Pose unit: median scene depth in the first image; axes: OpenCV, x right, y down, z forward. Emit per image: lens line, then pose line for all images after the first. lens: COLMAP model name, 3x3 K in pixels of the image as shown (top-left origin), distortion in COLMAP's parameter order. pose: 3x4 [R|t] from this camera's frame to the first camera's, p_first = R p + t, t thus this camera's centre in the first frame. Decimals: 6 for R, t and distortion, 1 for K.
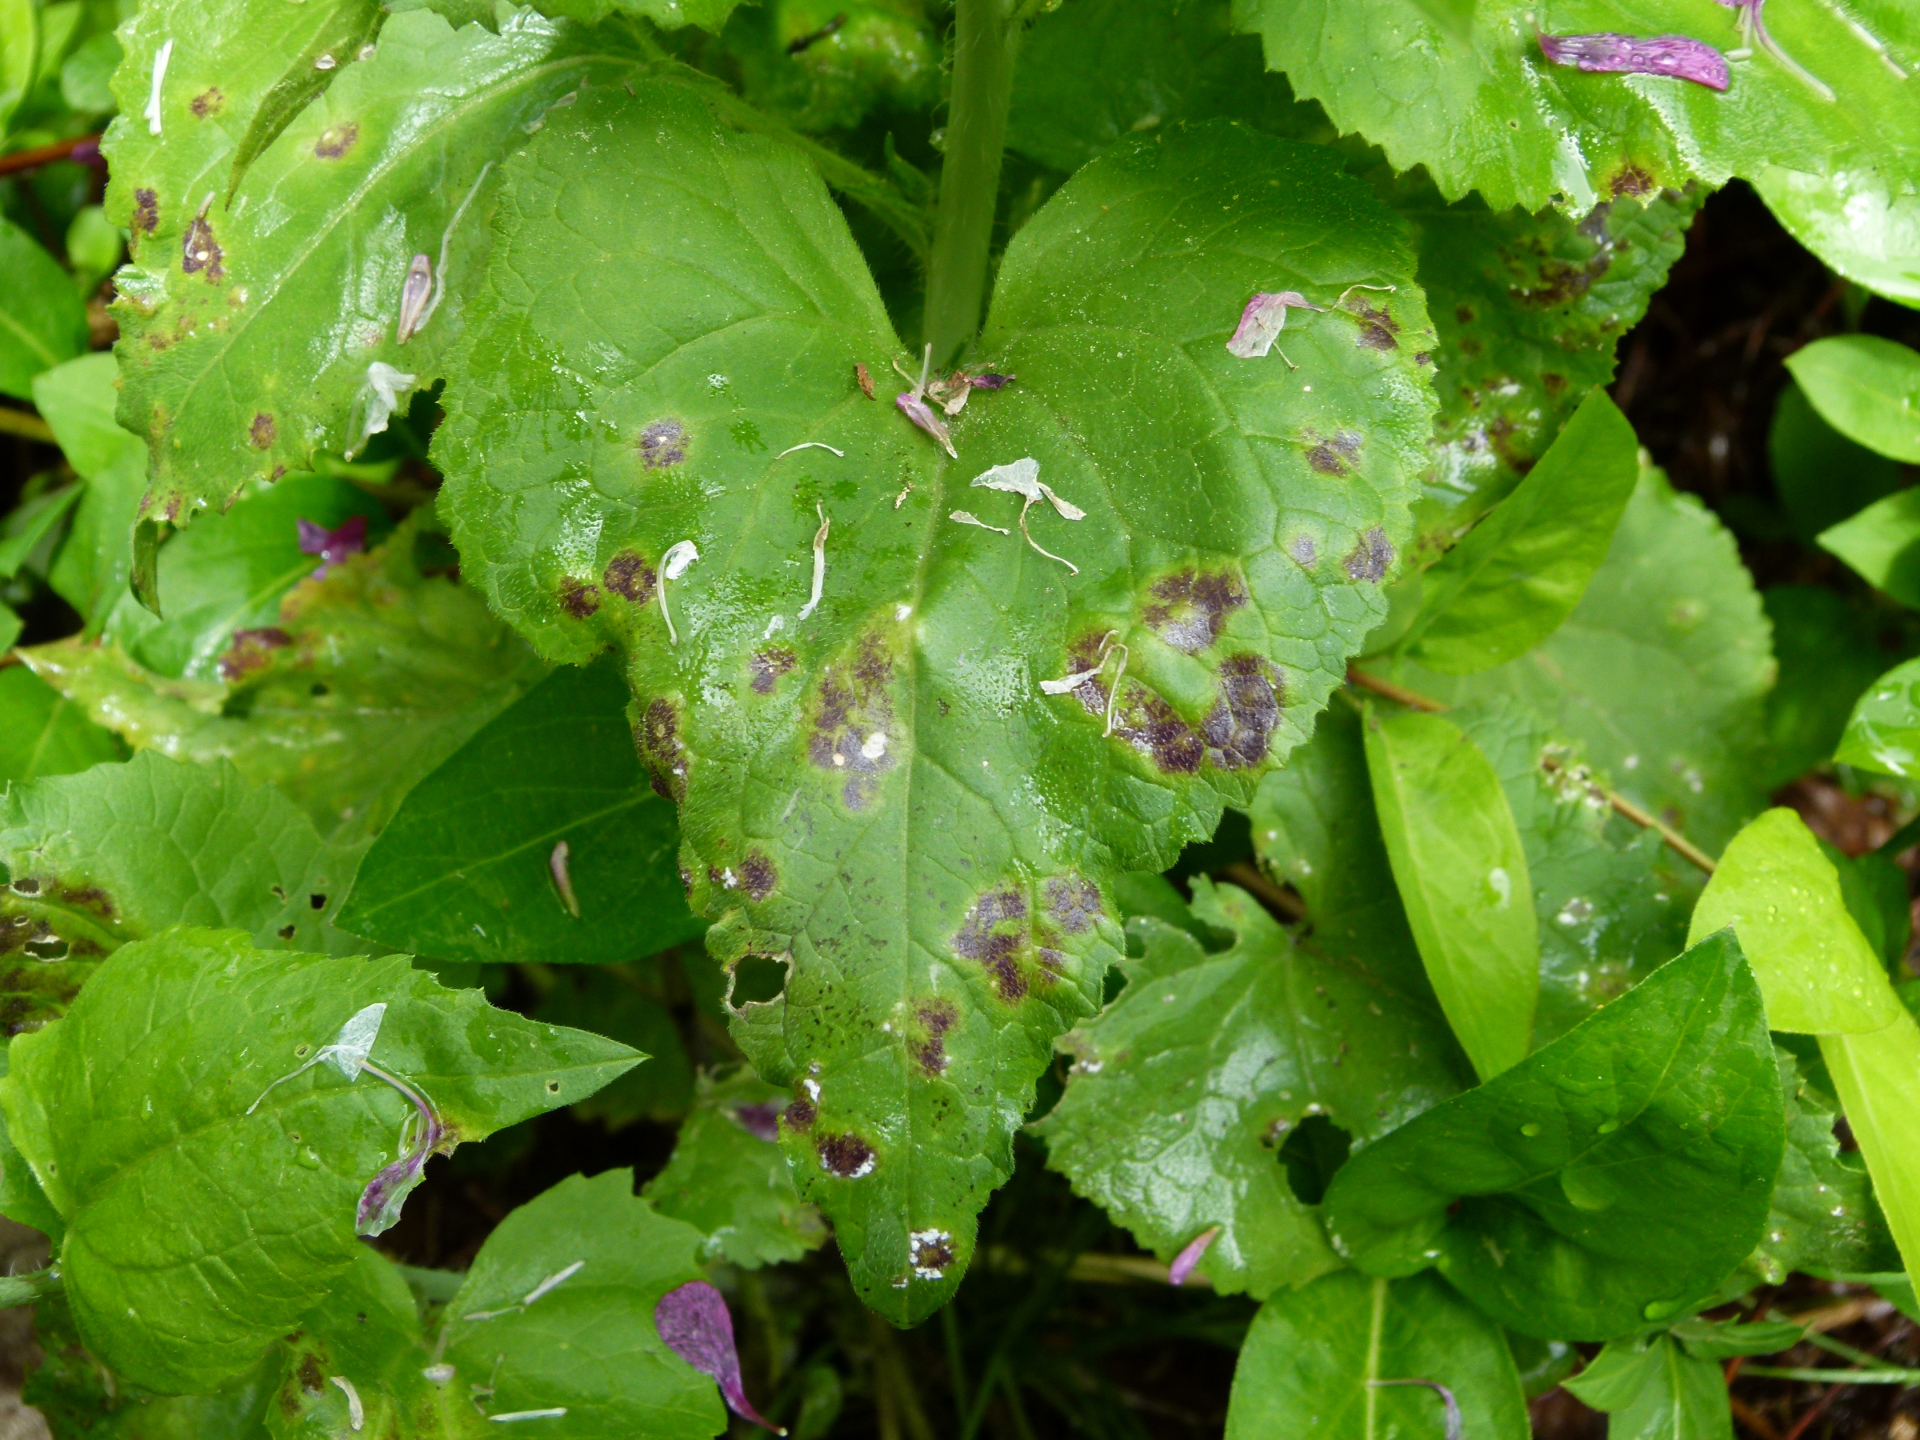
lens RADIAL K [[2948.7, 0, 906.9], [0, 2948.7, 722.3], [0, 0, 1]] dist [-0.015326, 0.064252]
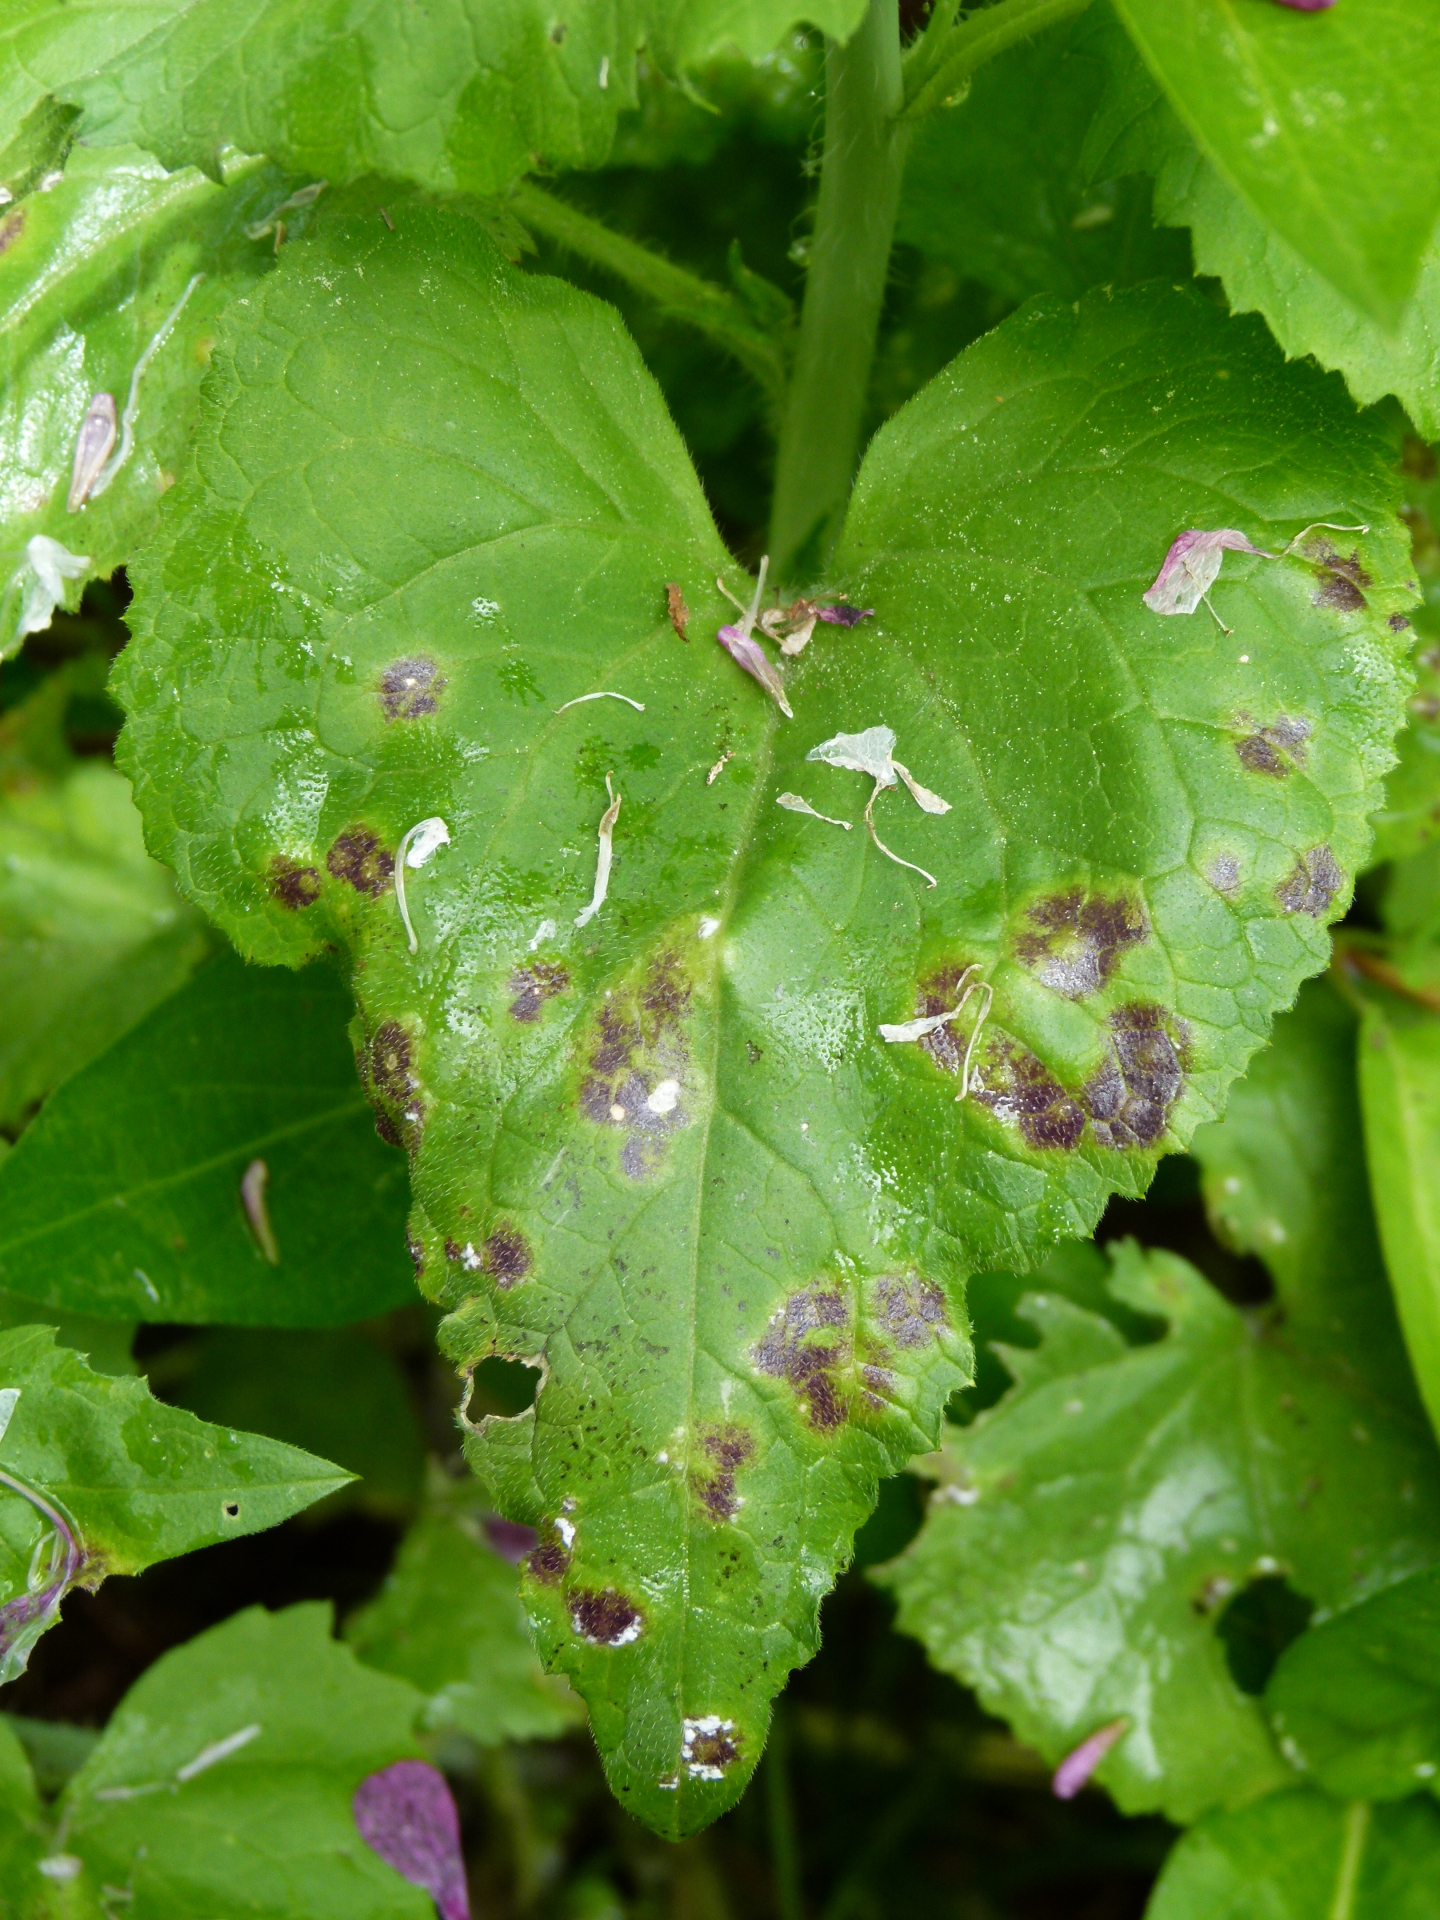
lens RADIAL K [[4862.3, 0, 720.0], [0, 4862.3, 960.0], [0, 0, 1]] dist [-0.009372, 0.423441]
pose [[0.998804, 0.044982, -0.019167, 0.026148], [-0.044444, 0.998630, 0.027628, -0.062807], [0.020383, -0.026743, 0.999435, -0.277387]]
